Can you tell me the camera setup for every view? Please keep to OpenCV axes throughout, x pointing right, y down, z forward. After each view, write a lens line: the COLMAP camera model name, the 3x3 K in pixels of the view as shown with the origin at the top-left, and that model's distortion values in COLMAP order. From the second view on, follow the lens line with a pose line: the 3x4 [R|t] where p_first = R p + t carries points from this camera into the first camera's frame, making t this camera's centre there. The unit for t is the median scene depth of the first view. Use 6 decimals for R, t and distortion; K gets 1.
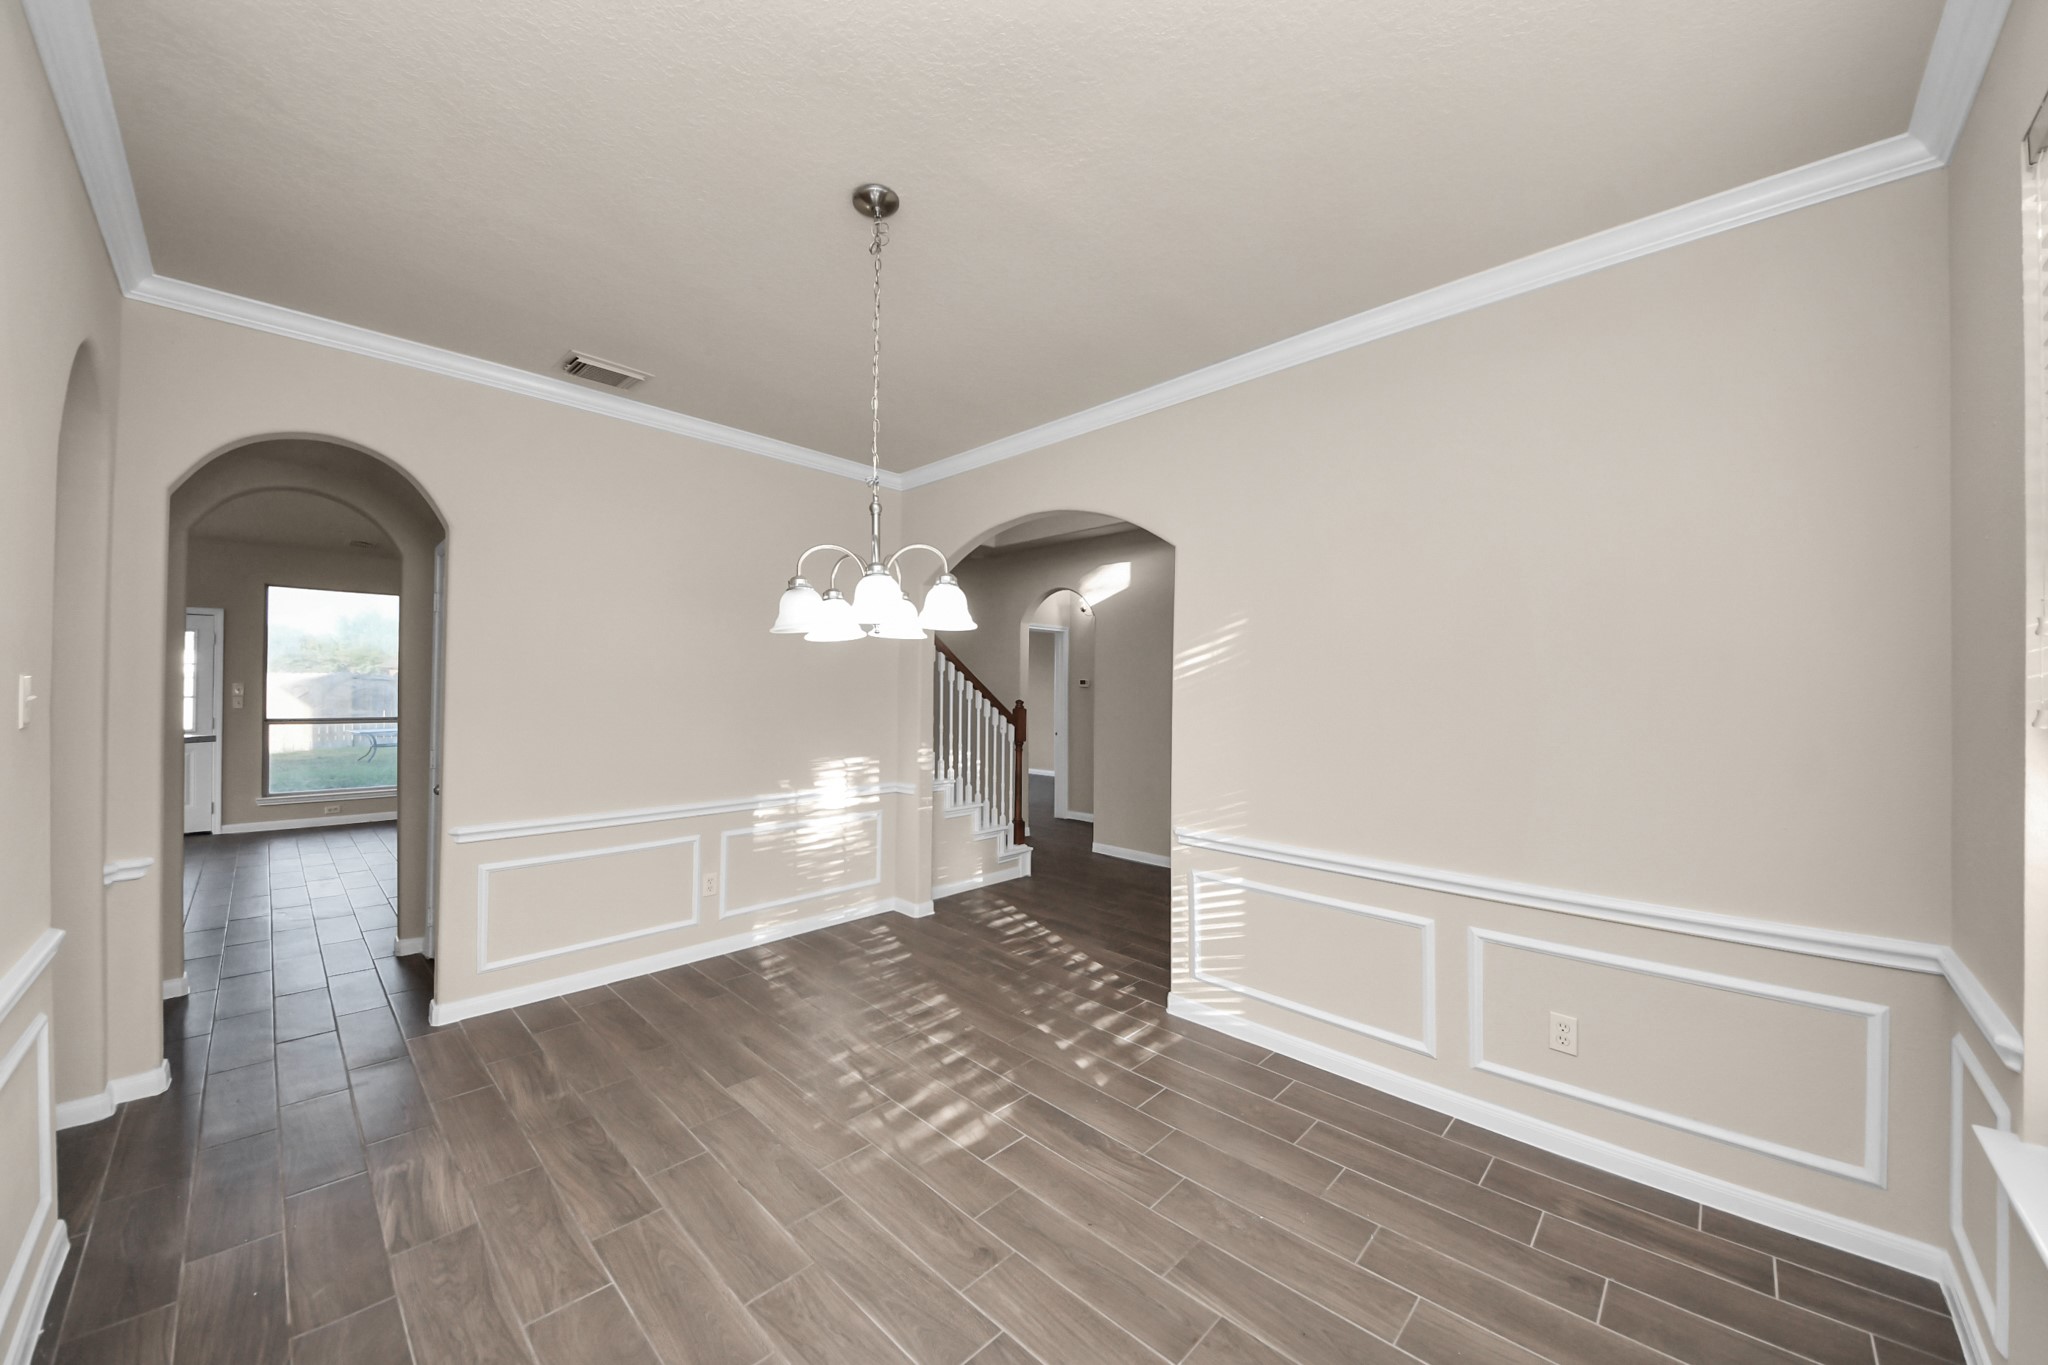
lens RADIAL K [[729.4, 0, 1024.0], [0, 729.4, 682.5], [0, 0, 1]] dist [-0.036778, 0.000012]
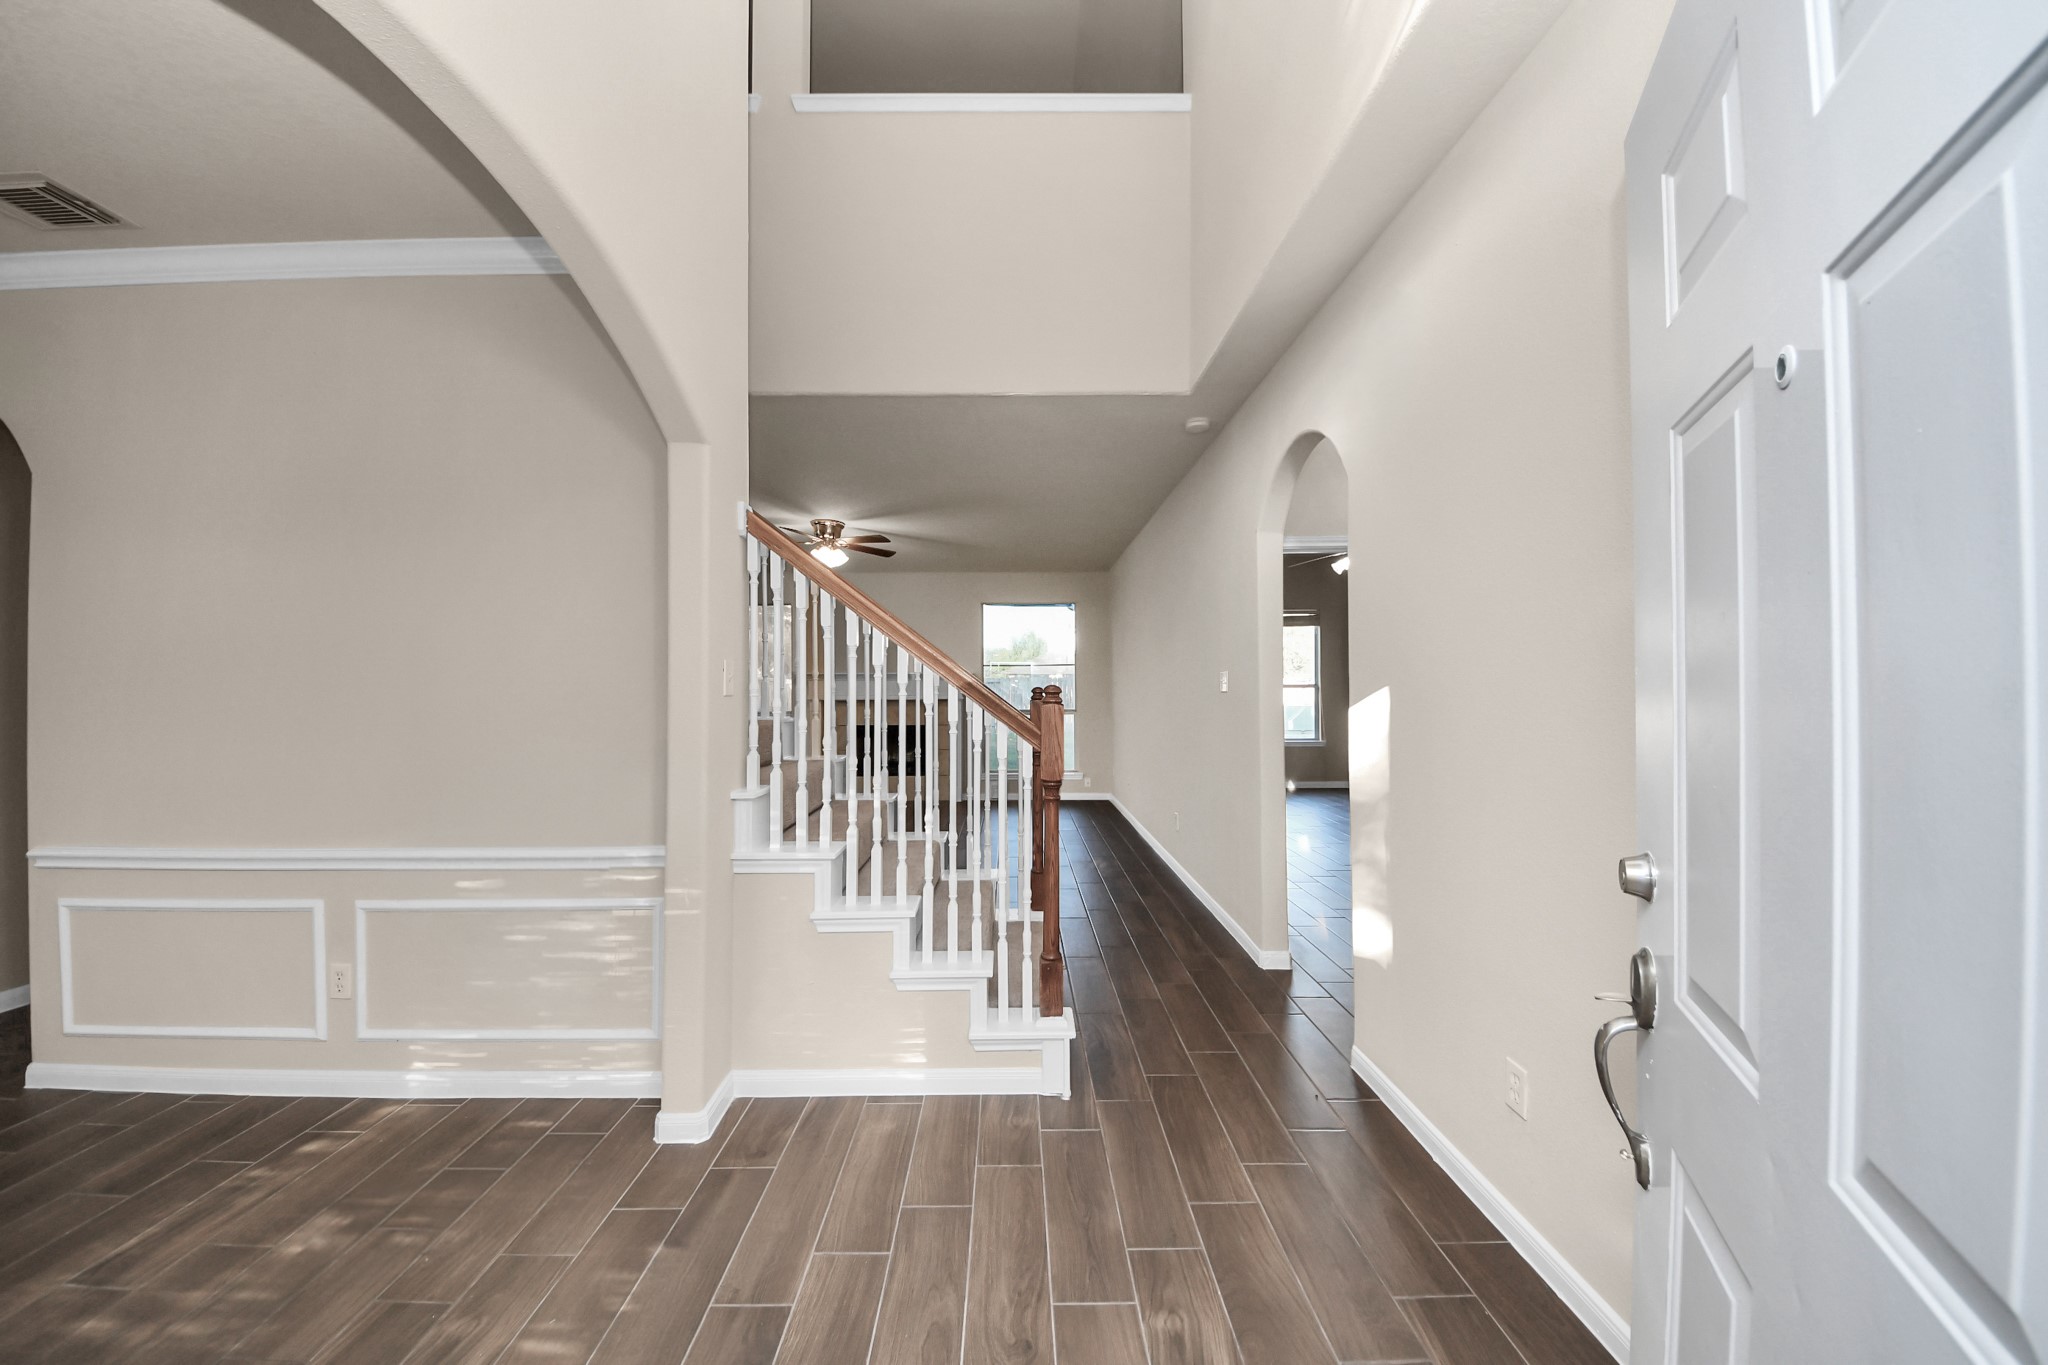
lens RADIAL K [[729.4, 0, 1024.0], [0, 729.4, 682.5], [0, 0, 1]] dist [-0.036778, 0.000012]
pose [[0.711813, -0.013904, -0.702231, 0.316293], [0.022221, 0.999749, 0.002729, 0.023536], [0.702017, -0.017547, 0.711944, 0.743195]]
